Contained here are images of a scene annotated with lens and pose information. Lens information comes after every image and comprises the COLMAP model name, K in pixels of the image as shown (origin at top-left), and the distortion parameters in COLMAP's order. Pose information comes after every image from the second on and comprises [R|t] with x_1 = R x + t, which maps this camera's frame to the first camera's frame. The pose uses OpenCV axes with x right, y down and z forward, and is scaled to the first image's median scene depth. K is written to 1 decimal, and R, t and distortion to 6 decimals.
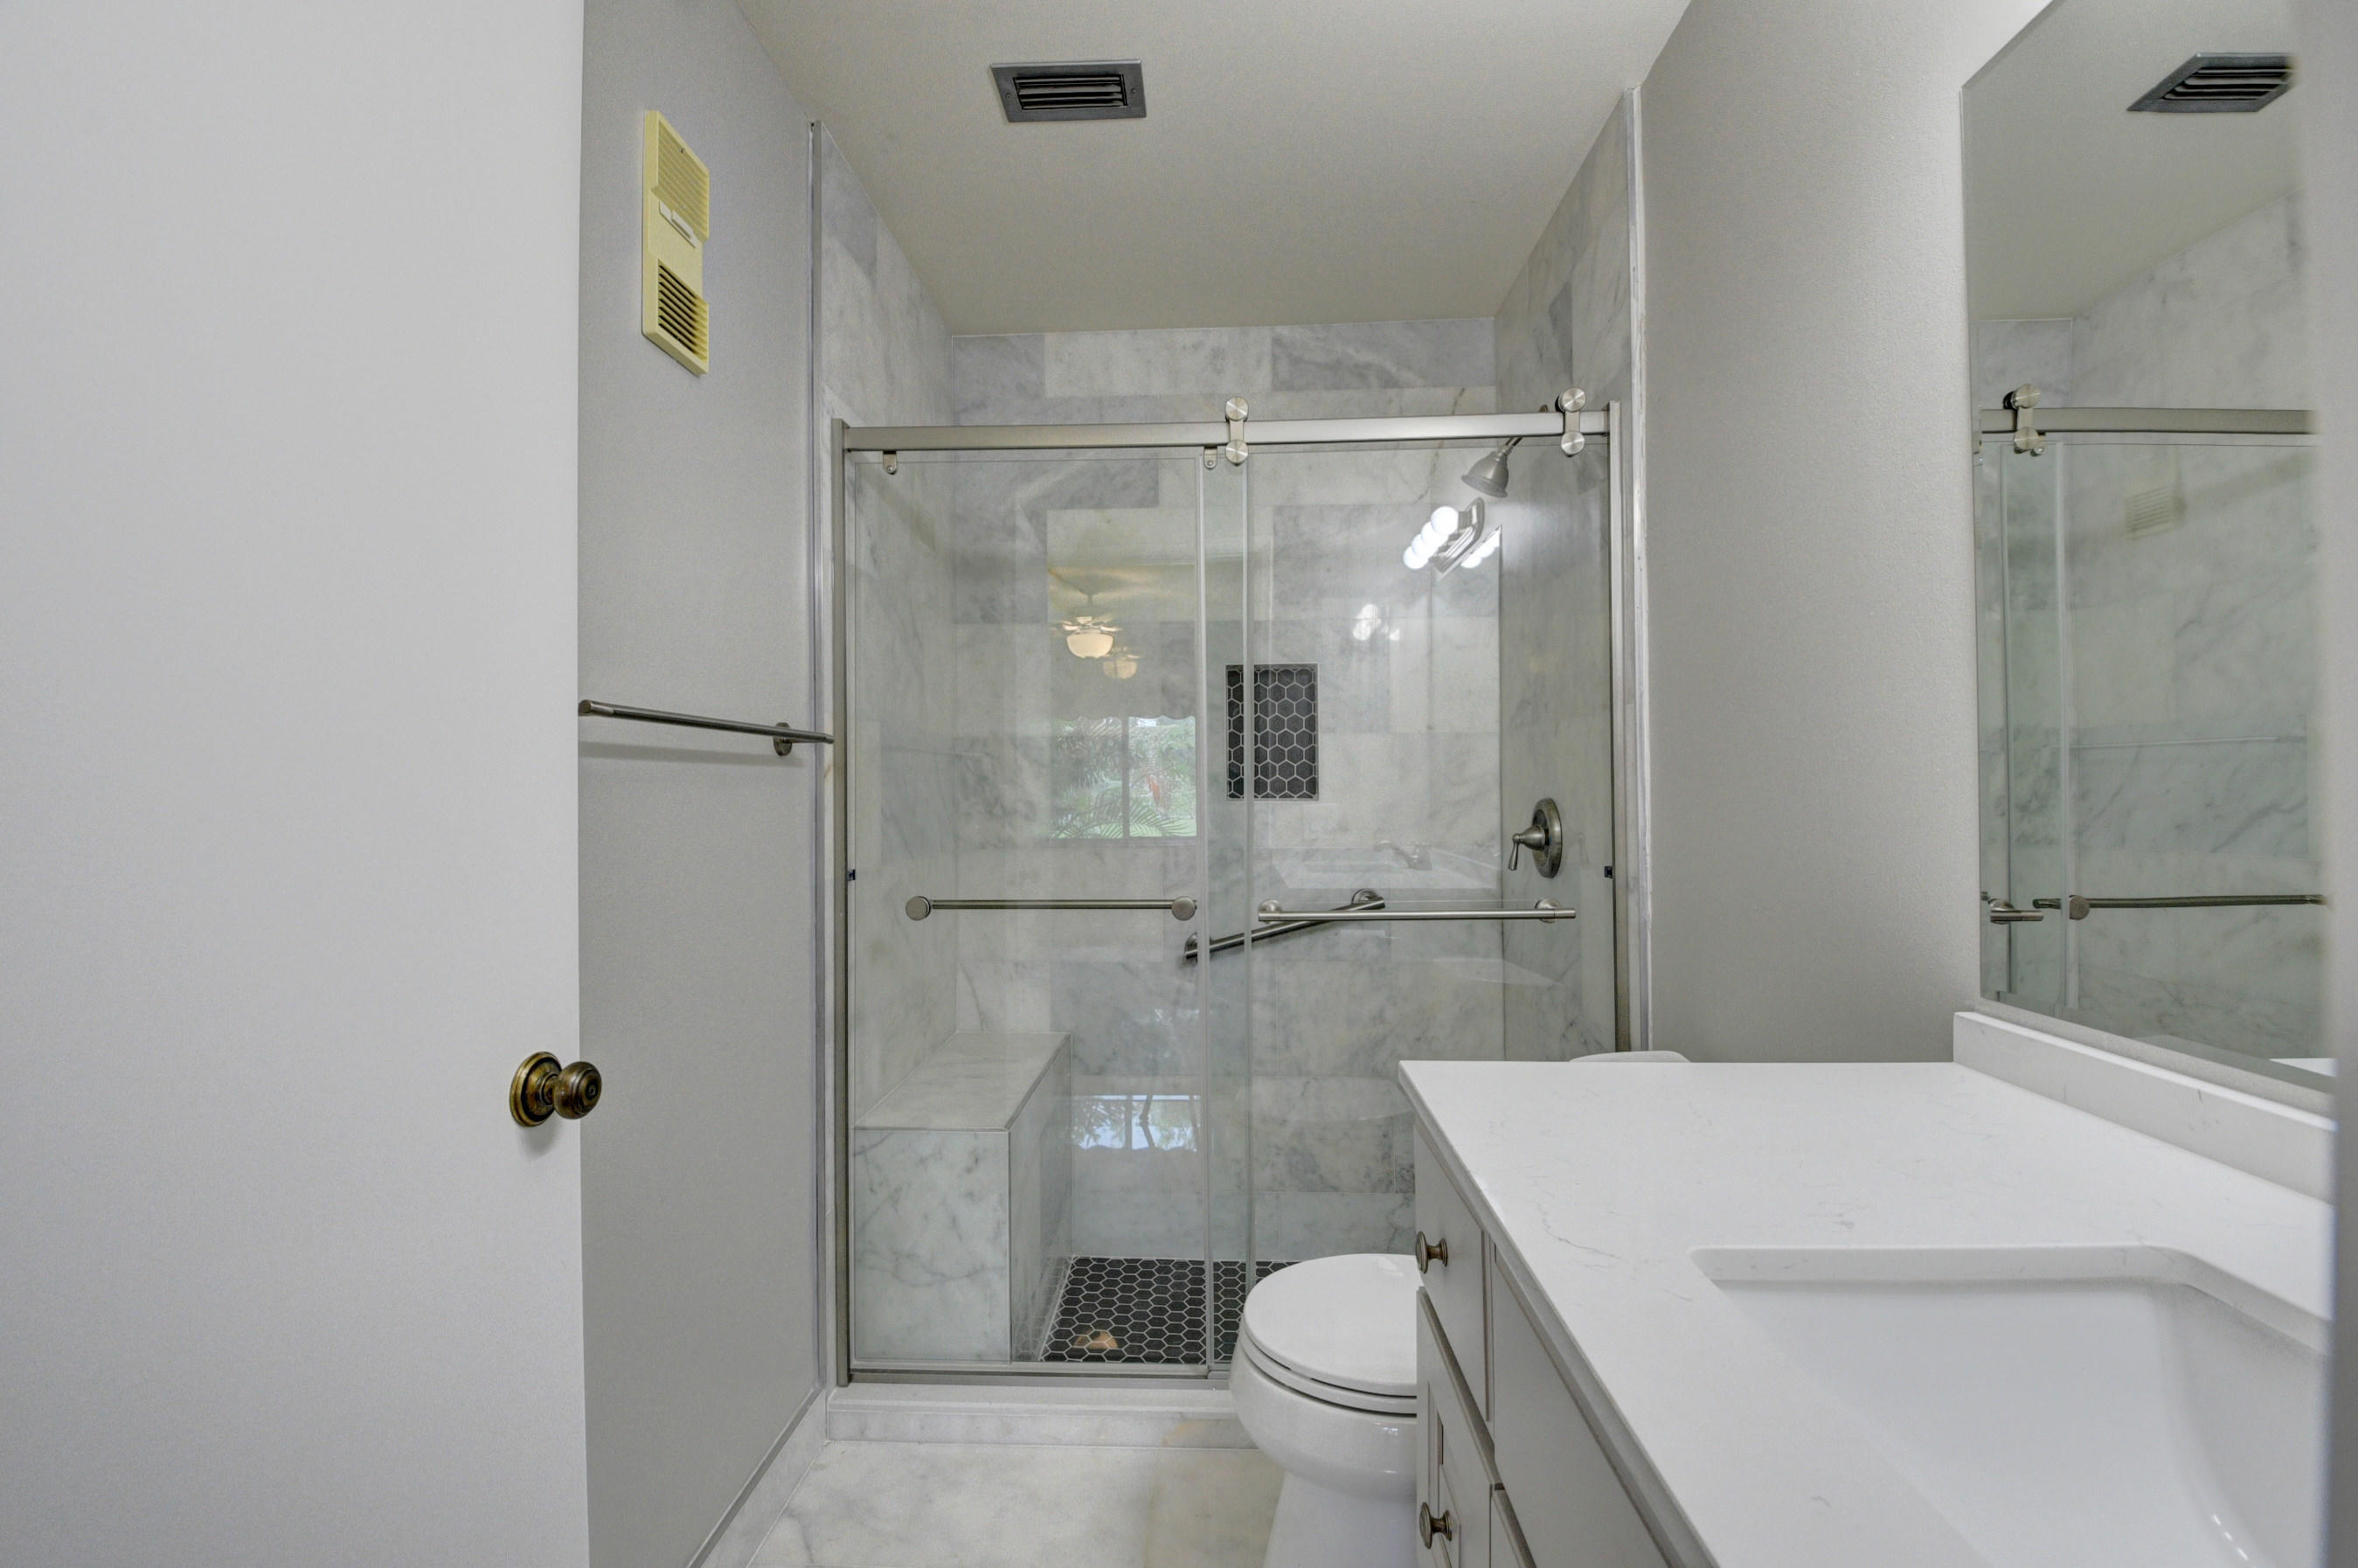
lens RADIAL K [[1027.9, 0, 1184.9], [0, 1027.9, 780.5], [0, 0, 1]] dist [0.001523, -0.022161]
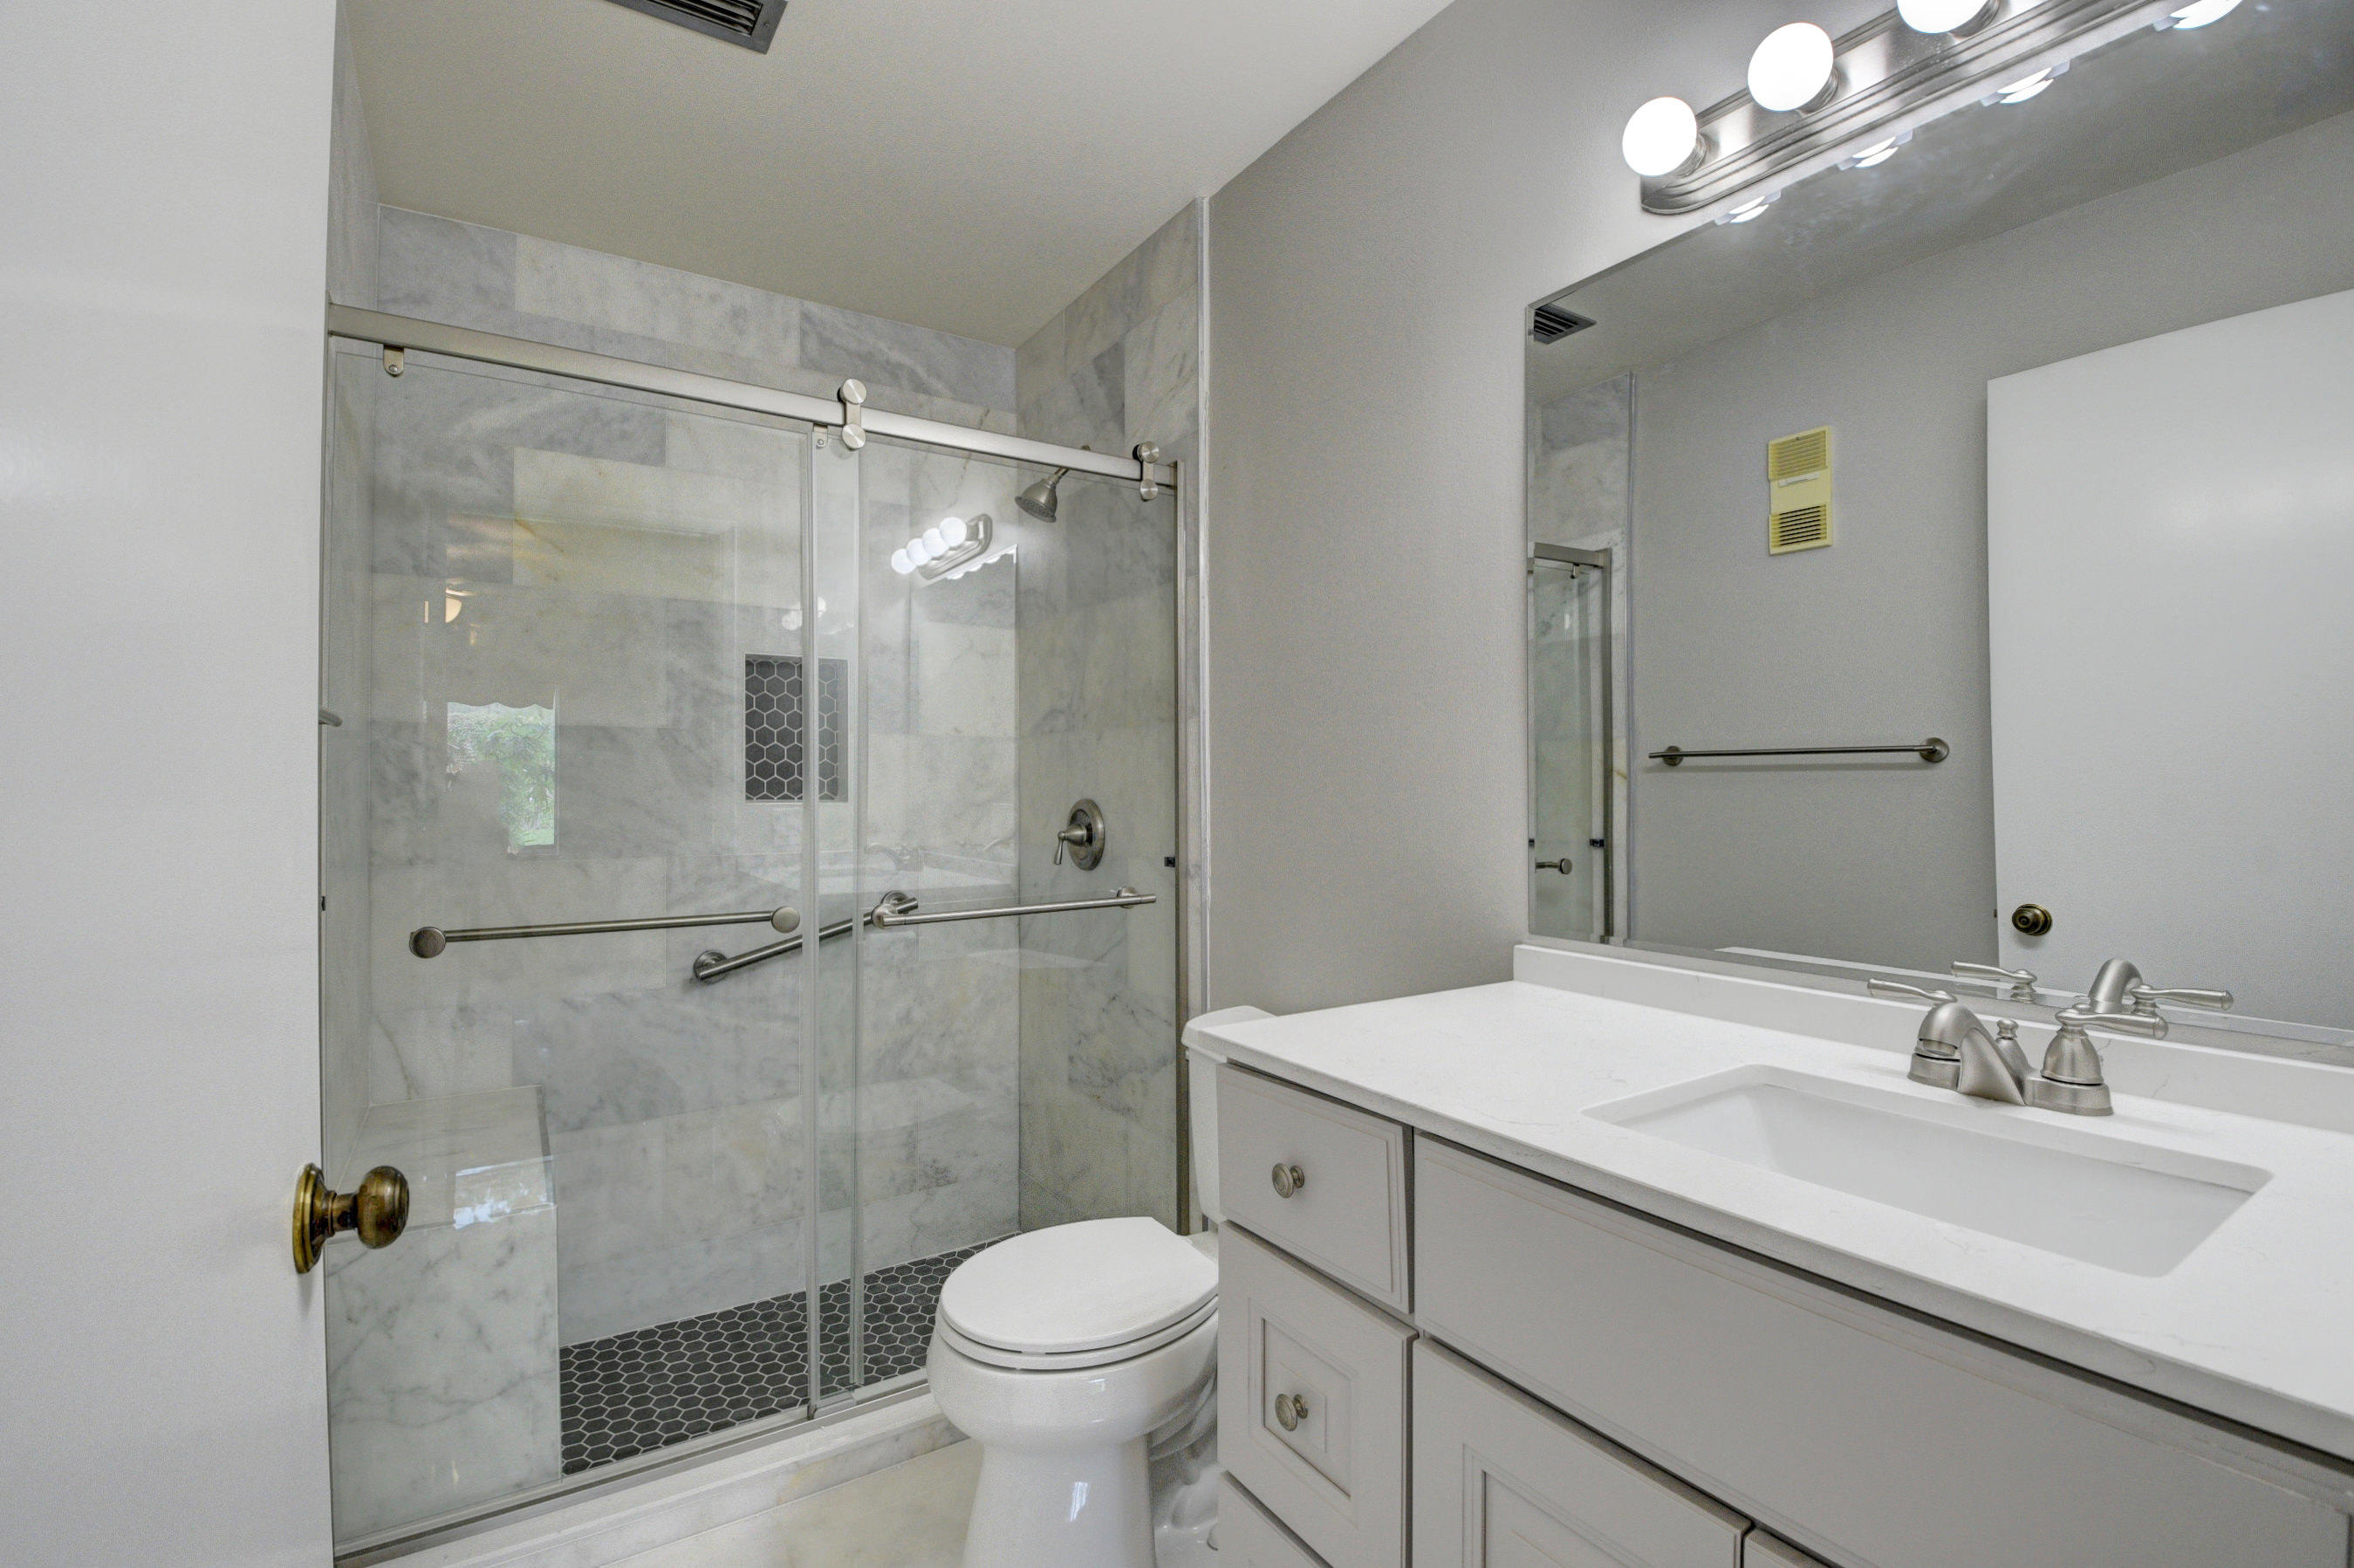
lens RADIAL K [[1021.7, 0, 1185.8], [0, 1021.7, 780.1], [0, 0, 1]] dist [-0.000409, -0.029793]
pose [[0.806875, 0.009649, 0.590644, -0.179999], [-0.008163, 0.999953, -0.005185, 0.001266], [-0.590666, -0.000638, 0.806916, 0.037837]]
